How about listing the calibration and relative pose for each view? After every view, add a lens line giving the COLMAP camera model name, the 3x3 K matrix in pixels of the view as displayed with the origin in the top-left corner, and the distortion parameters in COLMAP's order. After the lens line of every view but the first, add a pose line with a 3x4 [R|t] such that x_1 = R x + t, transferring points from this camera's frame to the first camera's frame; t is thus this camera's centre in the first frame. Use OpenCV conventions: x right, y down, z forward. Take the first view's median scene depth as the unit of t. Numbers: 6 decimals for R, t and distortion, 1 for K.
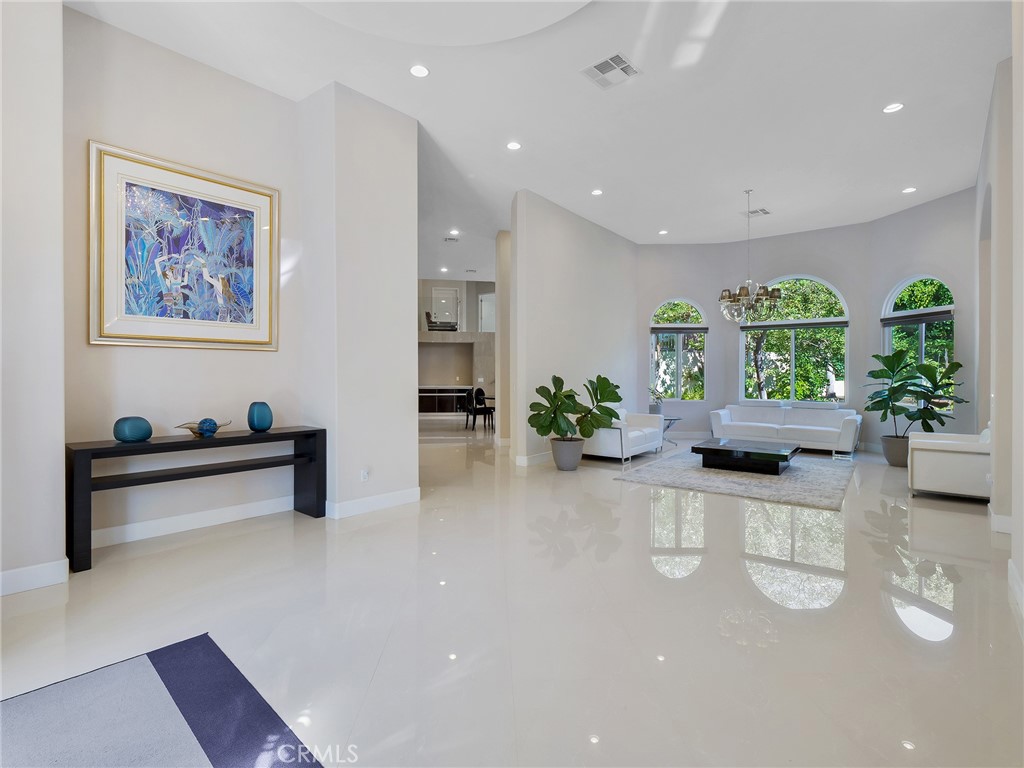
lens RADIAL K [[513.9, 0, 508.8], [0, 513.9, 380.2], [0, 0, 1]] dist [-0.011118, 0.001372]
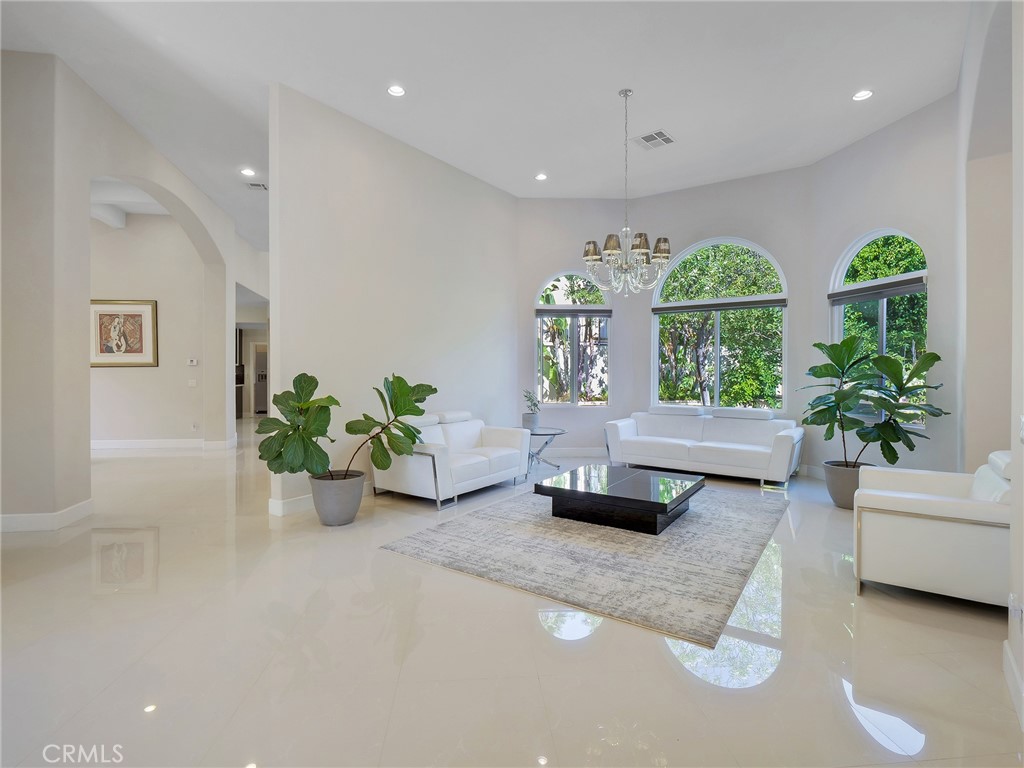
lens RADIAL K [[513.9, 0, 515.9], [0, 513.9, 380.6], [0, 0, 1]] dist [-0.011118, 0.001372]
pose [[0.998726, -0.001307, 0.050454, 0.268411], [0.001066, 0.999988, 0.004790, -0.003089], [-0.050459, -0.004730, 0.998715, 0.321014]]
